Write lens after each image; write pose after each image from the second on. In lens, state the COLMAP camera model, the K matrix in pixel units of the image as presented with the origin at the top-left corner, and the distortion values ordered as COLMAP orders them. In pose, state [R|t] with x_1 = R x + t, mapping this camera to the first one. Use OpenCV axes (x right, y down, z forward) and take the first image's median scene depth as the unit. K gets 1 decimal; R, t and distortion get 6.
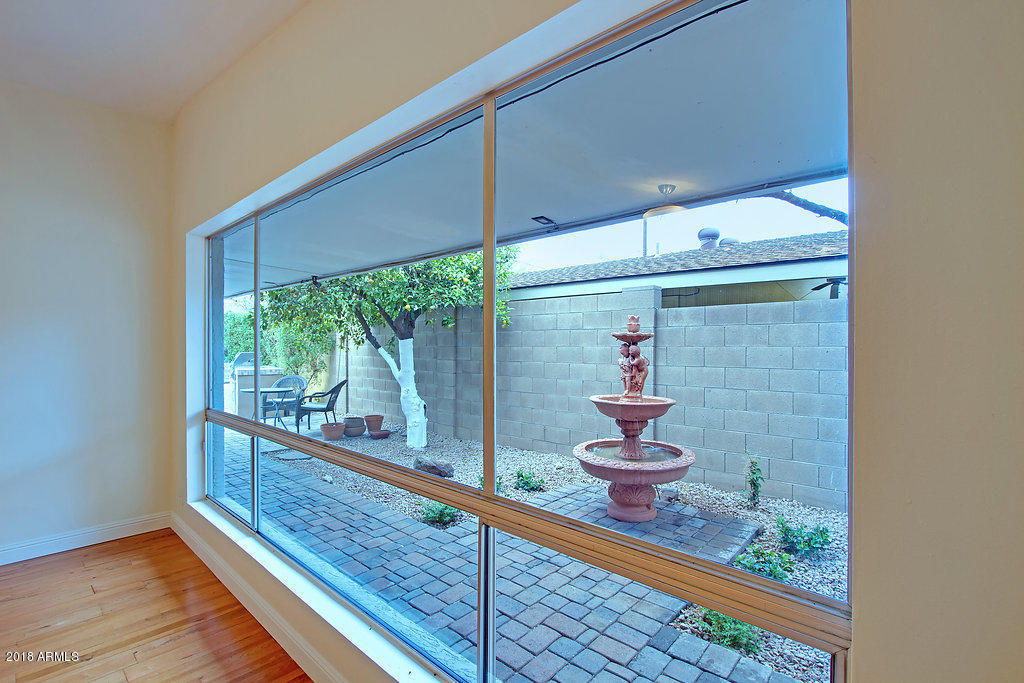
lens RADIAL K [[475.2, 0, 508.3], [0, 475.2, 341.3], [0, 0, 1]] dist [-0.012536, 0.000820]
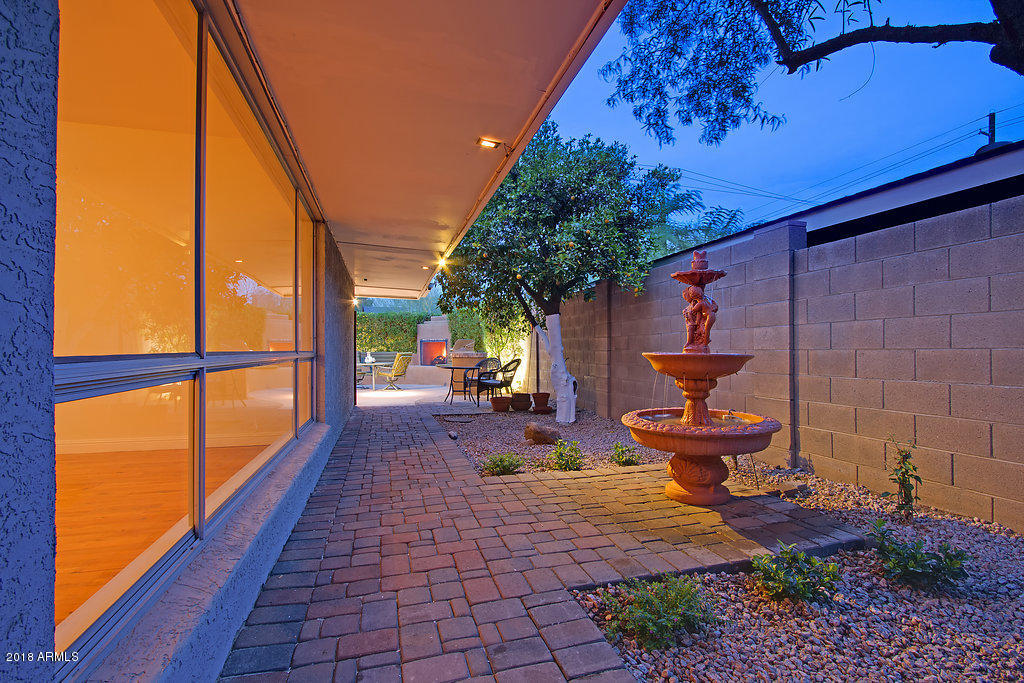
lens RADIAL K [[475.2, 0, 511.3], [0, 475.2, 346.0], [0, 0, 1]] dist [-0.012536, 0.000820]
pose [[0.851868, -0.005420, -0.523729, 0.392505], [0.005332, 0.999984, -0.001676, 0.103155], [0.523730, -0.001365, 0.851883, 0.143015]]
